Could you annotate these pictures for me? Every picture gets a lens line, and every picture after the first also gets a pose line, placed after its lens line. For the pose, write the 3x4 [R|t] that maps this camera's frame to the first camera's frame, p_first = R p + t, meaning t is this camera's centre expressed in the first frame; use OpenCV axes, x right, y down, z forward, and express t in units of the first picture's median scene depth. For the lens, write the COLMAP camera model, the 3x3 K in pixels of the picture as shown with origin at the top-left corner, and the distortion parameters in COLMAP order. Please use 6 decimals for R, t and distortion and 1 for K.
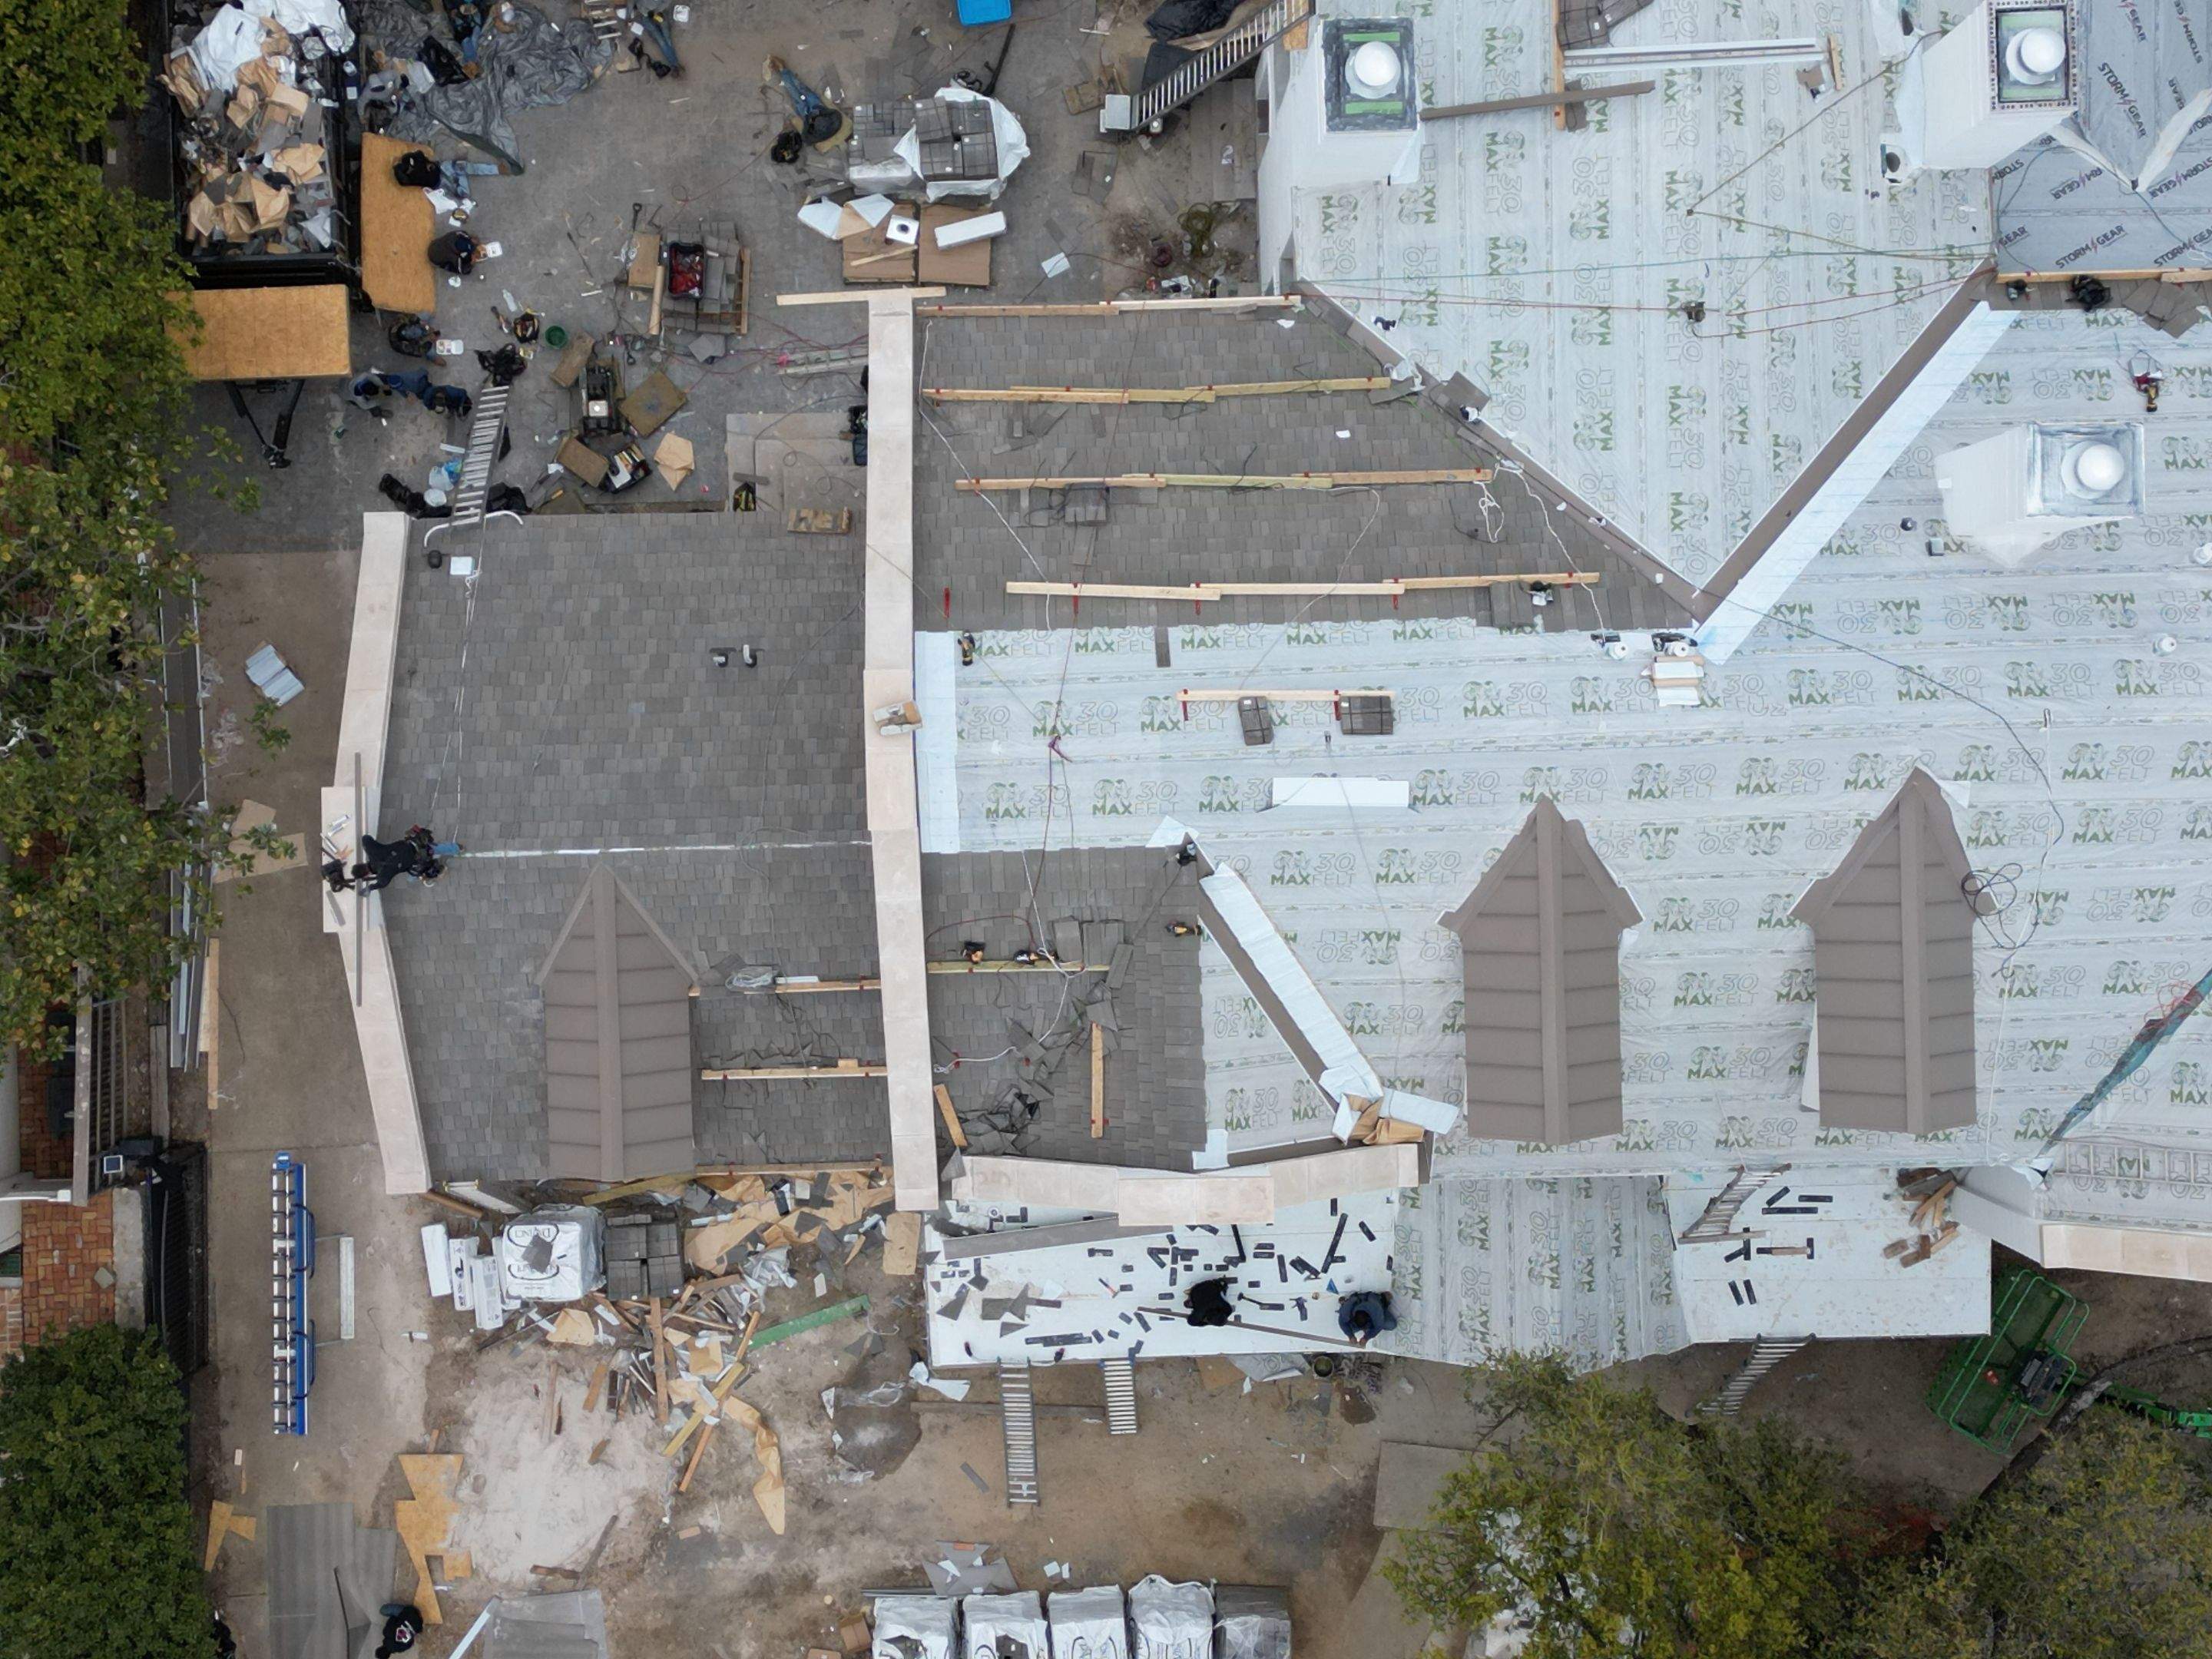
lens RADIAL K [[3060.4, 0, 1110.6], [0, 3060.4, 811.7], [0, 0, 1]] dist [0.110095, 0.000000]
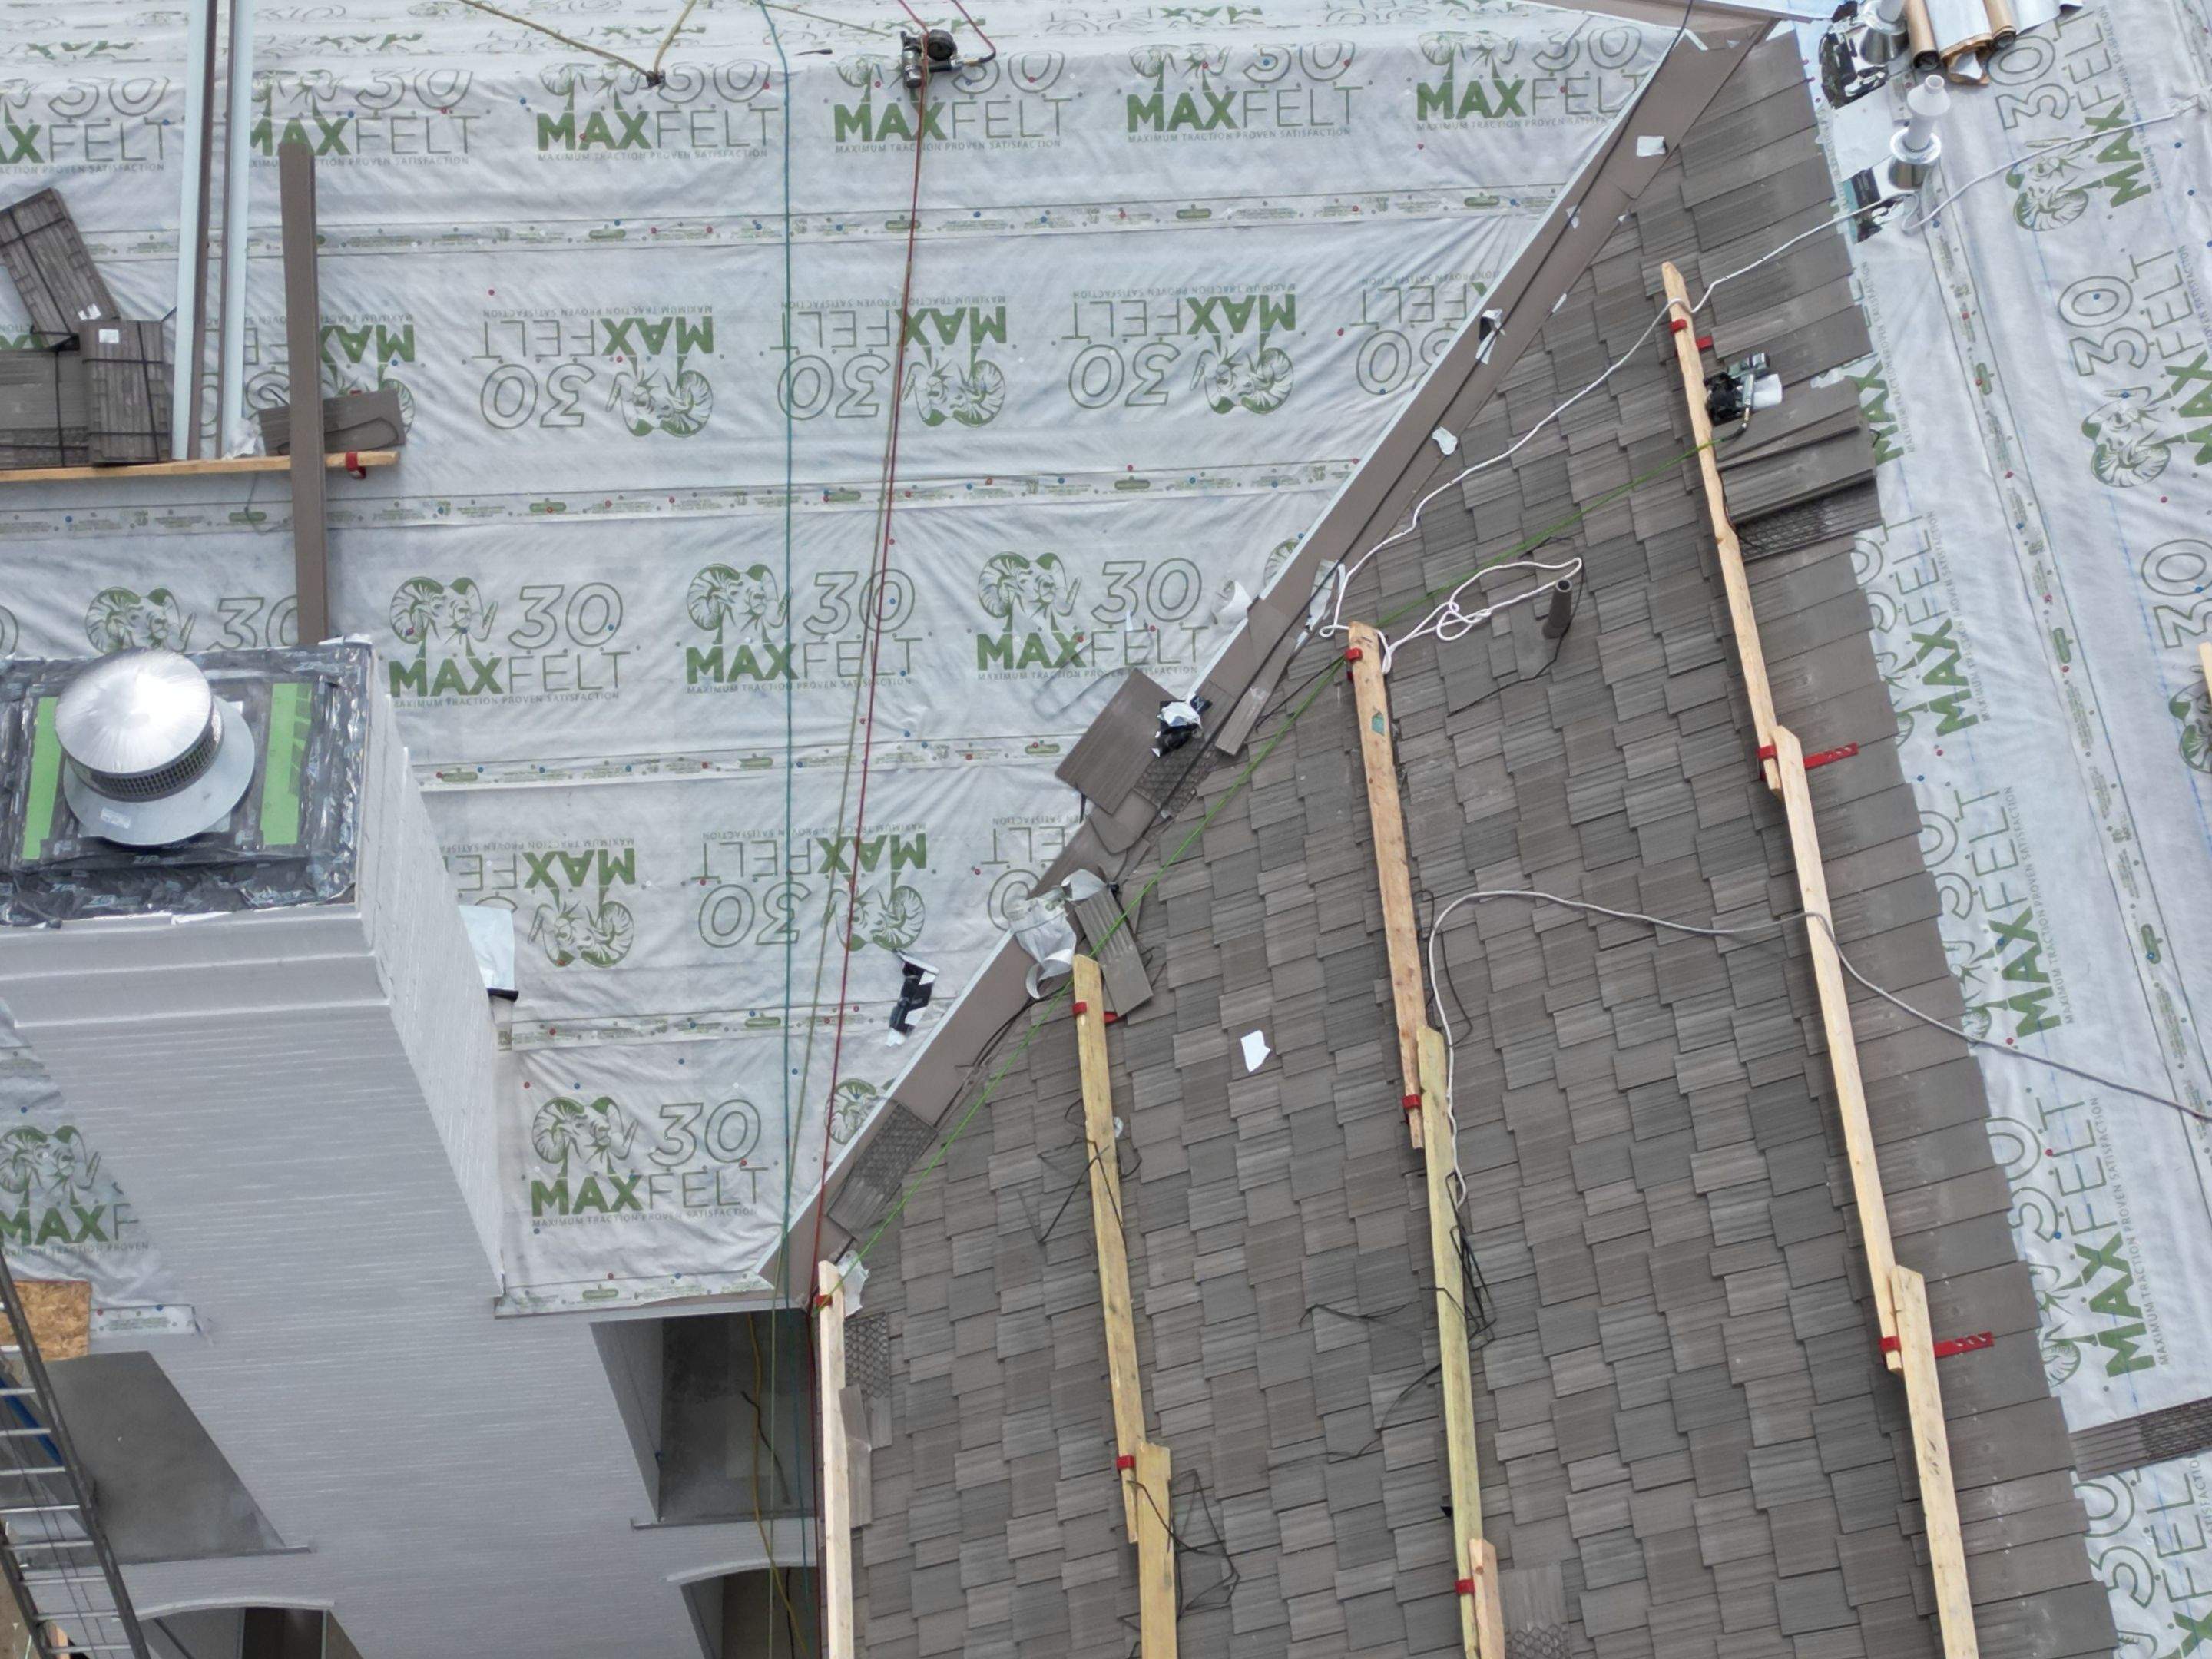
lens RADIAL K [[3060.4, 0, 1112.4], [0, 3060.4, 820.4], [0, 0, 1]] dist [0.110095, 0.000000]
pose [[-0.042692, -0.873579, 0.484806, -0.056216], [0.999031, -0.032107, 0.030119, -0.131367], [-0.010746, 0.485622, 0.874103, 0.617744]]
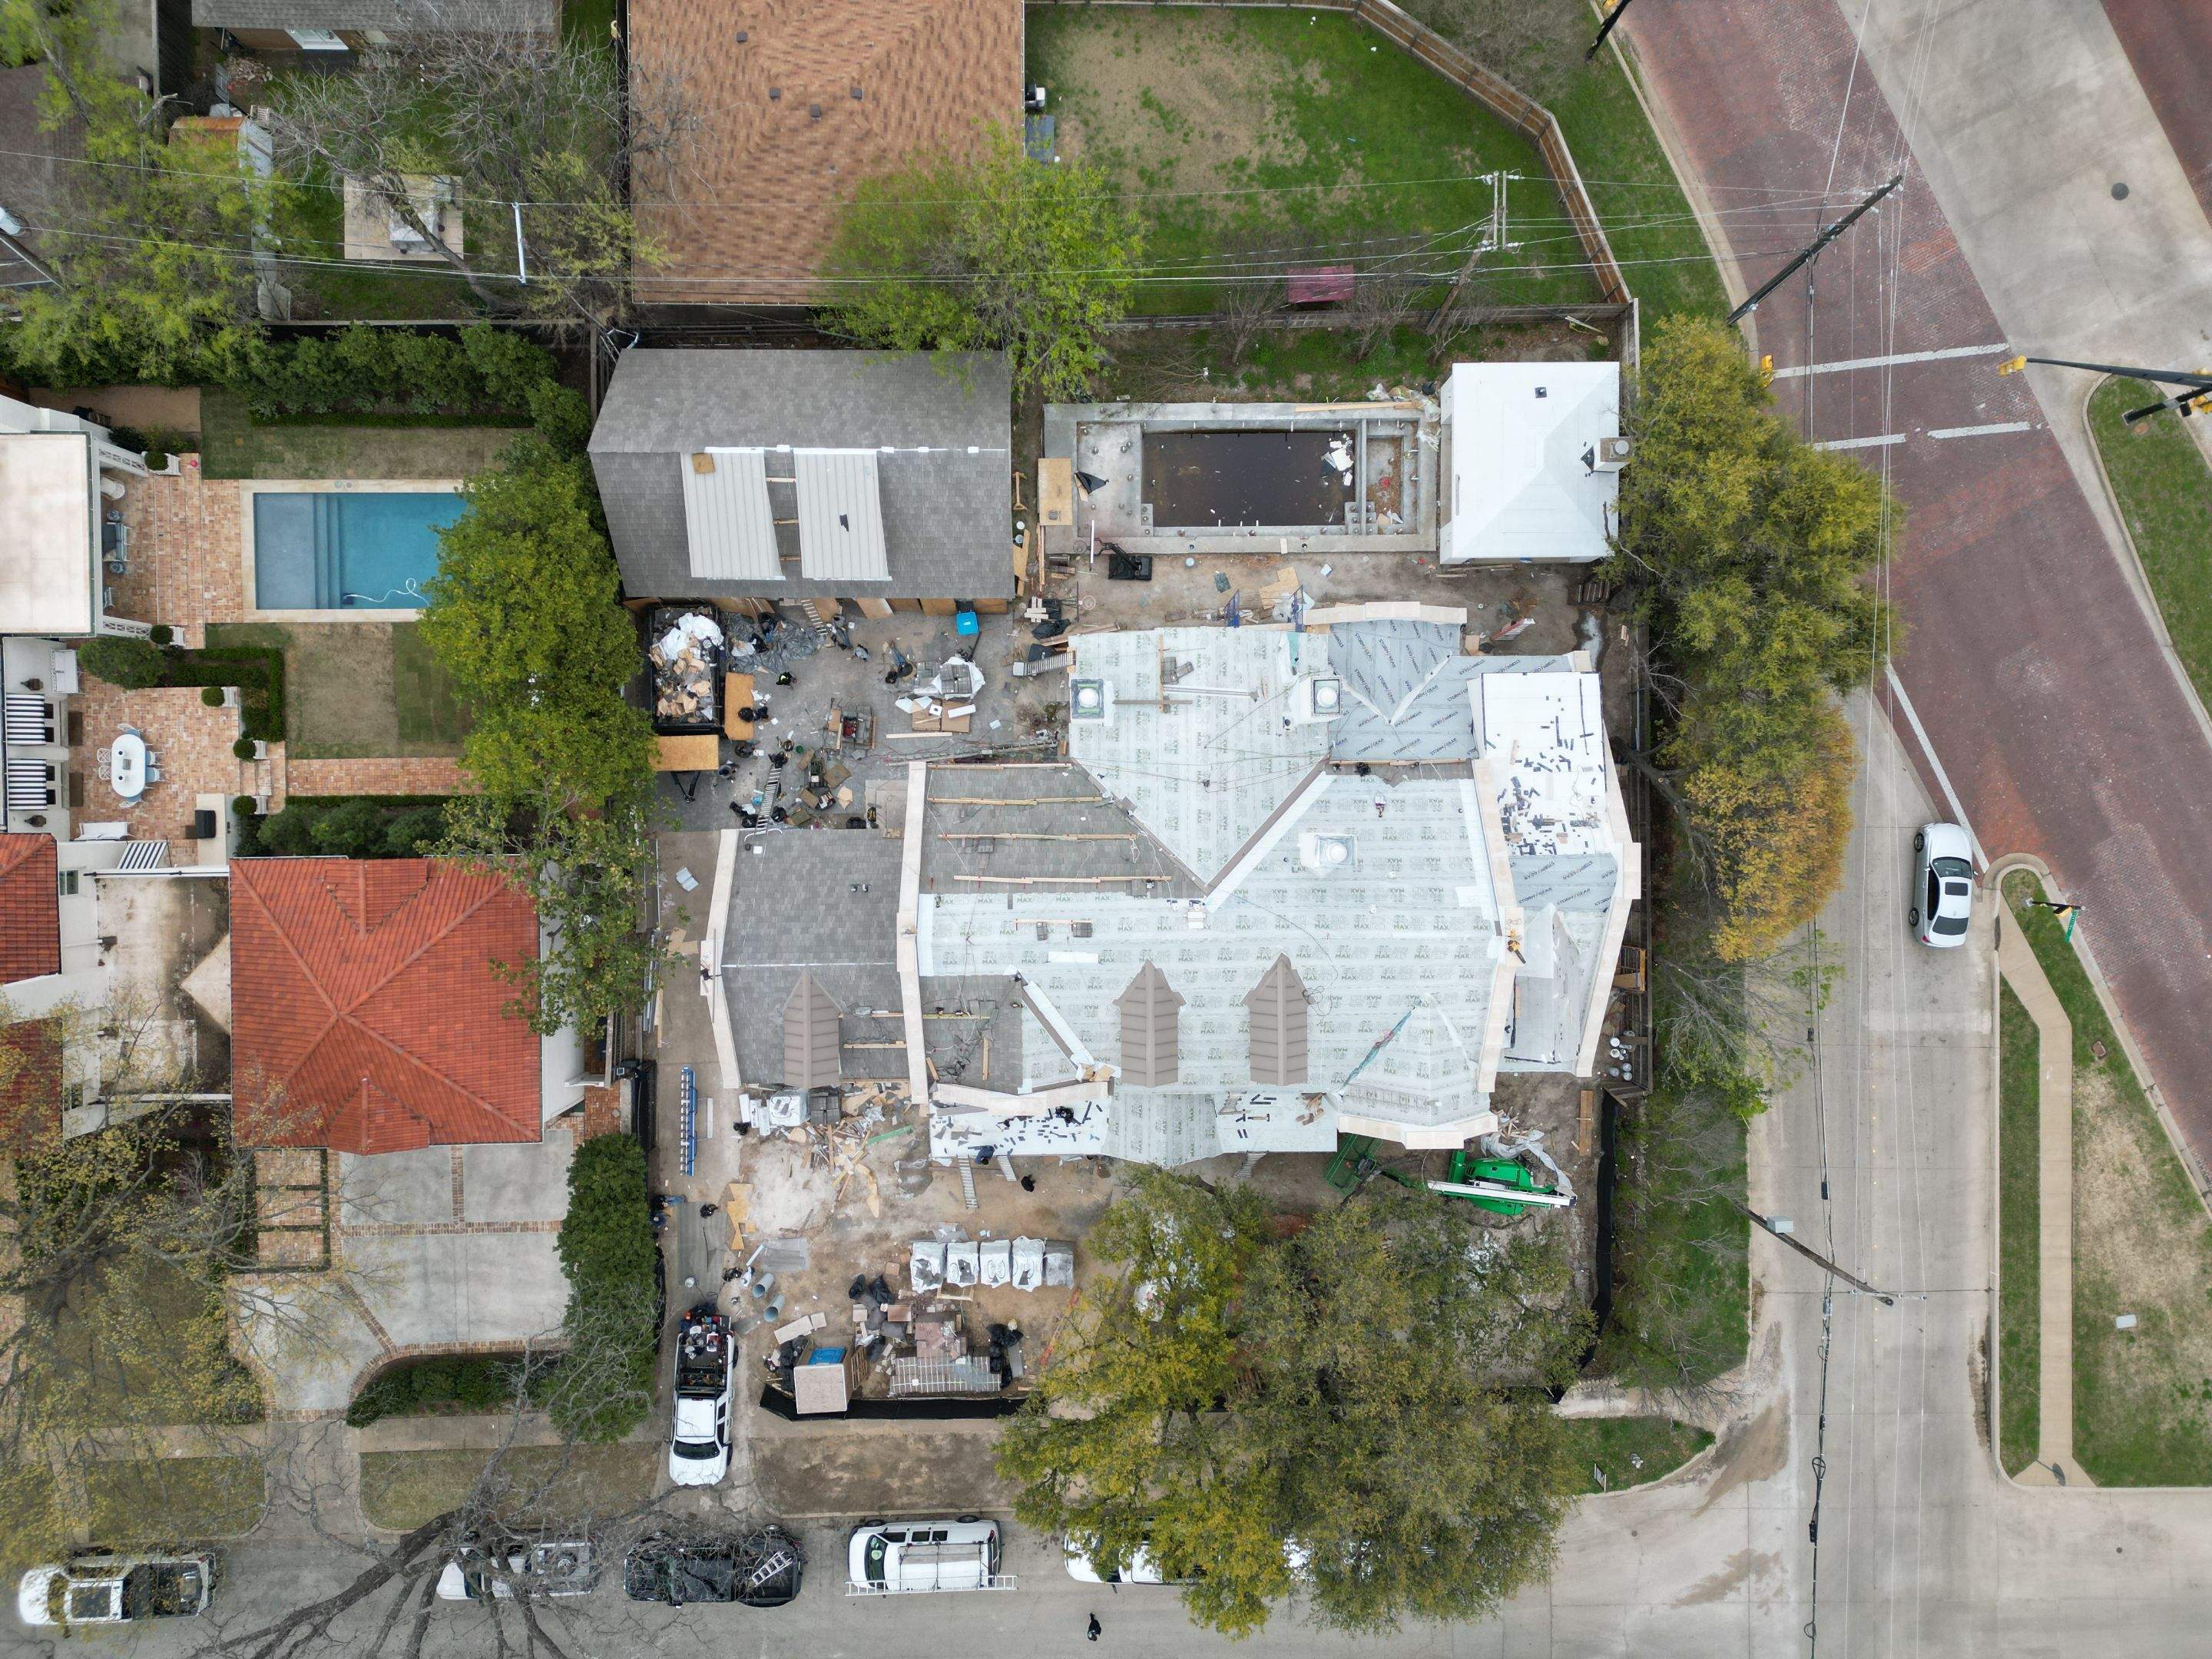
lens RADIAL K [[1535.2, 0, 1112.8], [0, 1535.2, 823.2], [0, 0, 1]] dist [0.085413, -0.080549]
pose [[0.999789, 0.019982, -0.004746, 0.096280], [-0.019979, 0.999800, 0.000718, -0.107083], [0.004759, -0.000623, 0.999988, -0.309087]]
